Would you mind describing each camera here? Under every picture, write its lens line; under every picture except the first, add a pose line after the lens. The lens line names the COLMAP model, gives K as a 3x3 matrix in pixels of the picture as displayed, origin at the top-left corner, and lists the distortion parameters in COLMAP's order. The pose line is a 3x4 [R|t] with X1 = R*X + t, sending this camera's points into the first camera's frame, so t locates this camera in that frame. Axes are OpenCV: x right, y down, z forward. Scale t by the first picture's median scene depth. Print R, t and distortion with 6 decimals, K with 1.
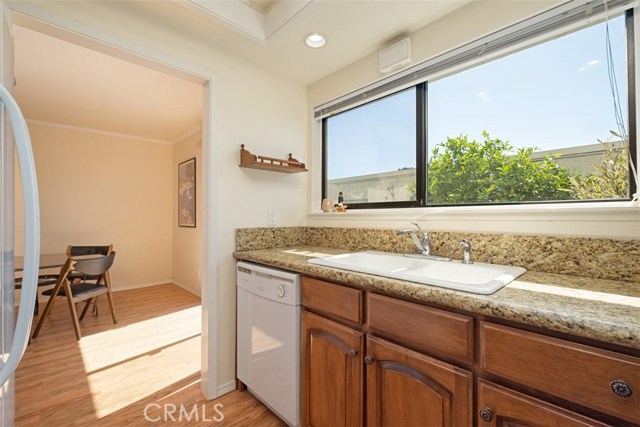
lens RADIAL K [[278.2, 0, 320.9], [0, 278.2, 212.6], [0, 0, 1]] dist [0.006529, -0.005815]
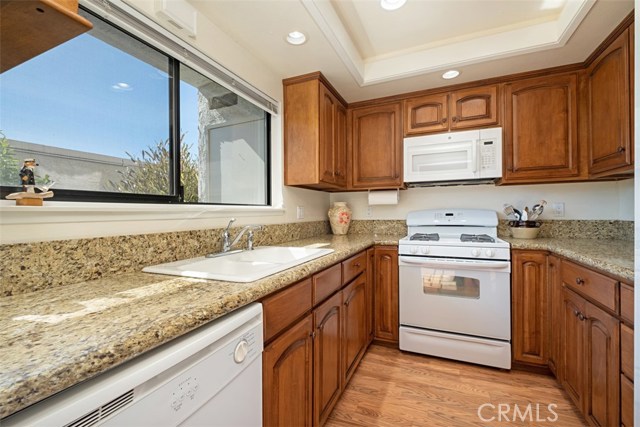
lens RADIAL K [[278.2, 0, 318.5], [0, 278.2, 214.5], [0, 0, 1]] dist [0.006529, -0.005815]
pose [[-0.371456, 0.000551, 0.928450, -0.591163], [0.001176, 0.999999, -0.000123, 0.014091], [-0.928450, 0.001046, -0.371457, 0.889918]]
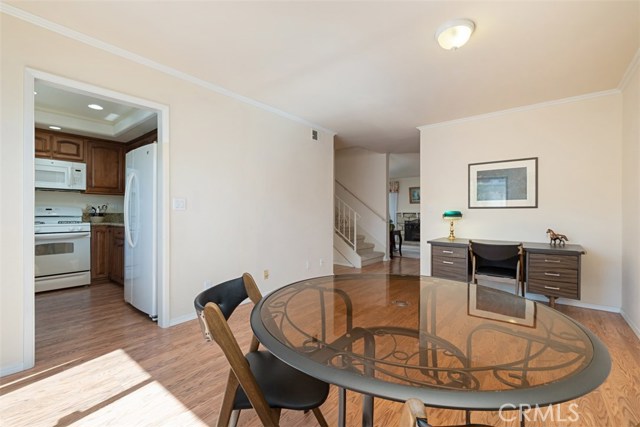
lens RADIAL K [[278.2, 0, 317.1], [0, 278.2, 212.8], [0, 0, 1]] dist [0.006529, -0.005815]
pose [[-0.992885, -0.001911, -0.119059, -0.952988], [-0.000487, 0.999928, -0.011987, 0.038436], [0.119074, -0.011843, -0.992815, 1.490700]]
